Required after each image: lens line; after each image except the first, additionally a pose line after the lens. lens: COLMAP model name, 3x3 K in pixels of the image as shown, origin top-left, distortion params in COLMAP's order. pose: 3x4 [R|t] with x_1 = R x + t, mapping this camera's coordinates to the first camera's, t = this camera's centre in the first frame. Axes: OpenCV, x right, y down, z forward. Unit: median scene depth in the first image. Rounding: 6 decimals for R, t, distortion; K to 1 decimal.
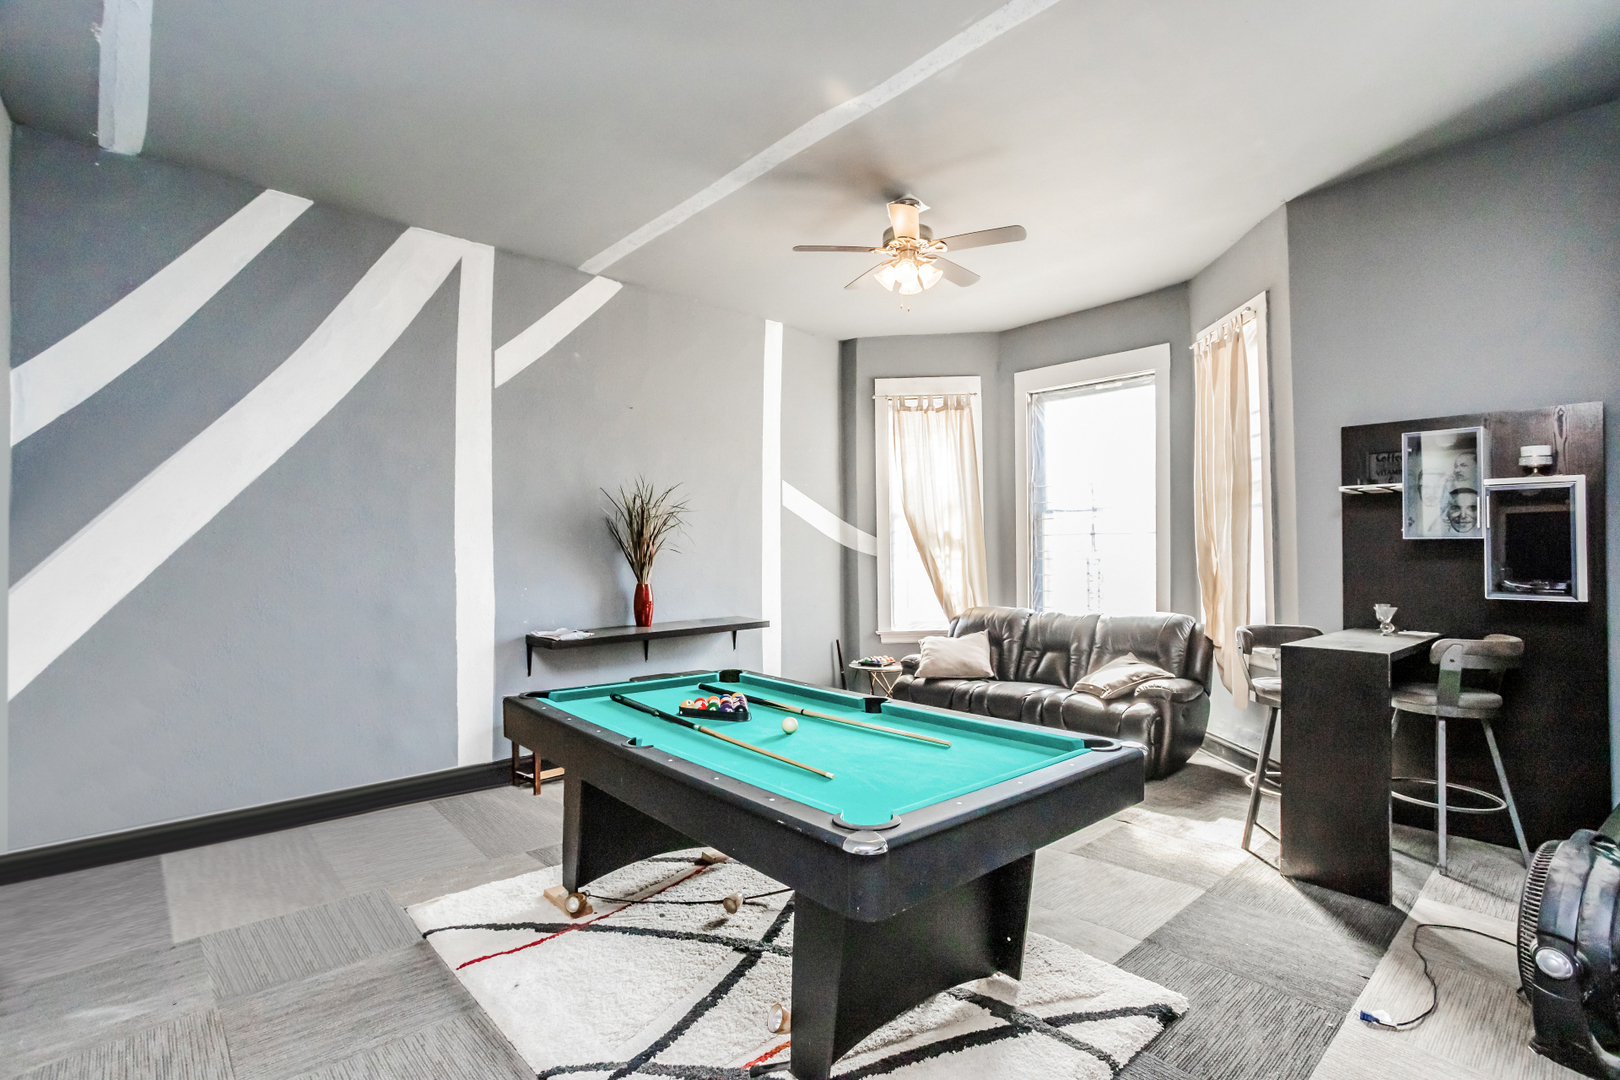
lens RADIAL K [[774.3, 0, 809.3], [0, 774.3, 539.3], [0, 0, 1]] dist [-0.019348, 0.011821]
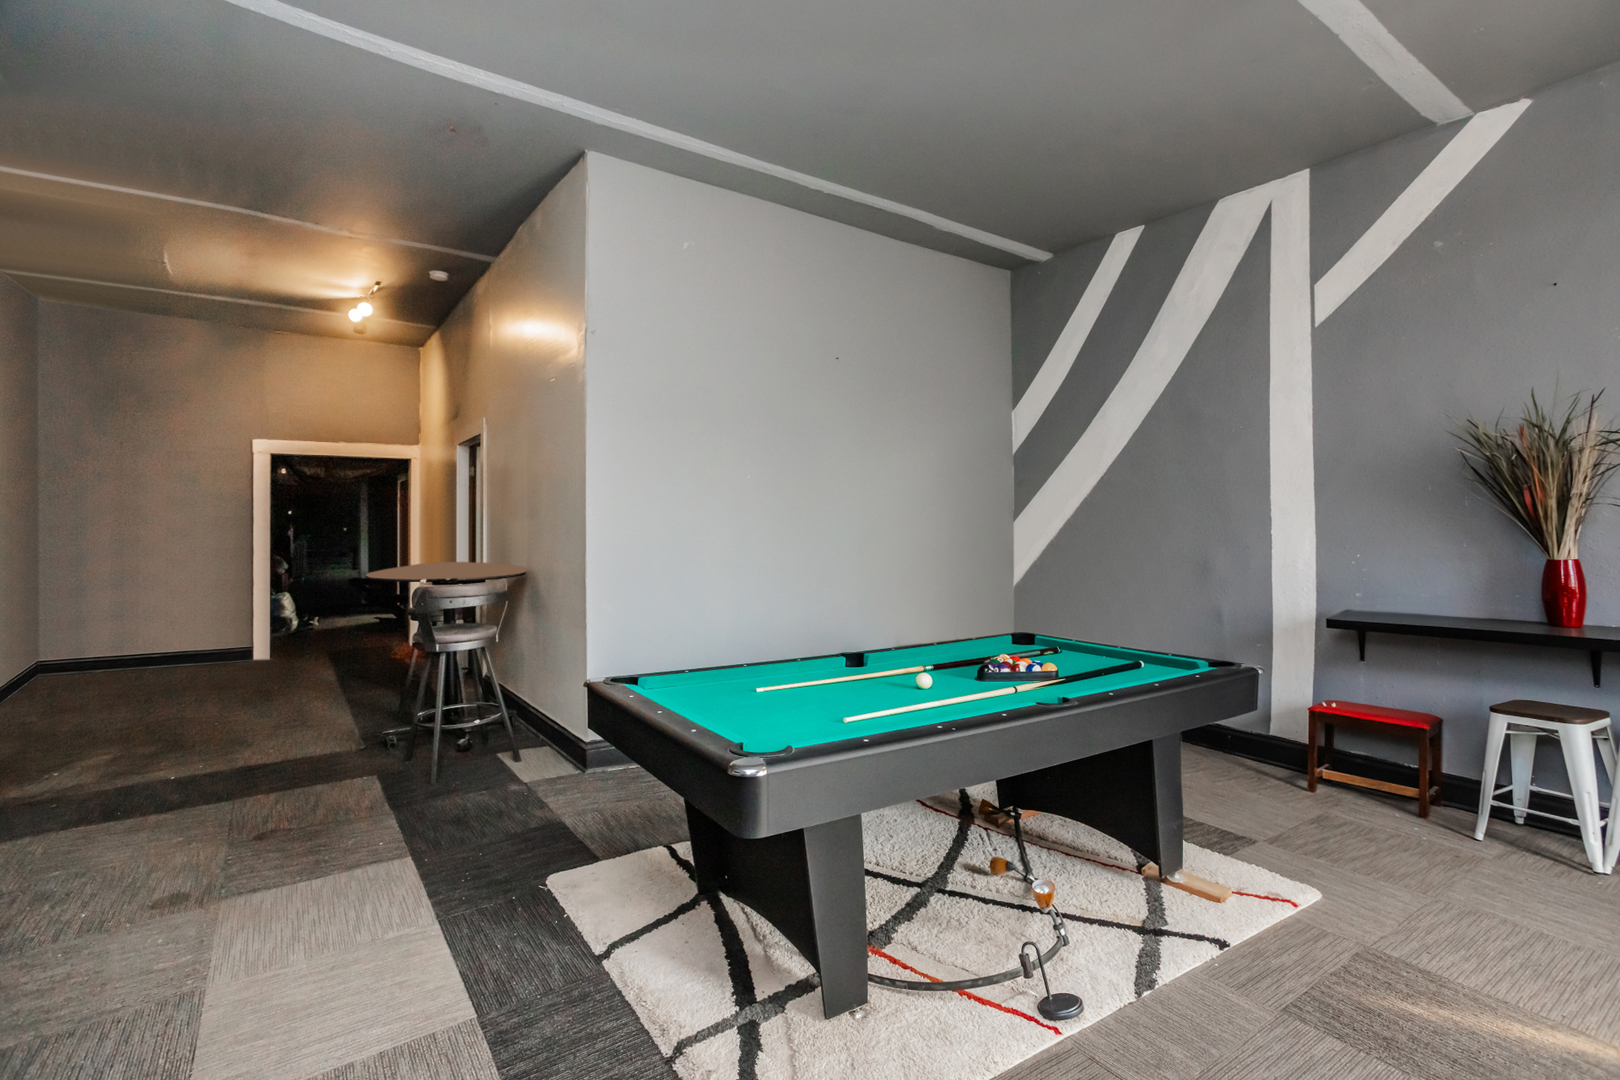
lens RADIAL K [[774.3, 0, 827.6], [0, 774.3, 514.6], [0, 0, 1]] dist [-0.019348, 0.011821]
pose [[-0.111803, -0.002384, -0.993728, 0.560585], [0.017685, 0.999834, -0.004389, 0.015691], [0.993573, -0.018065, -0.111742, 0.561133]]
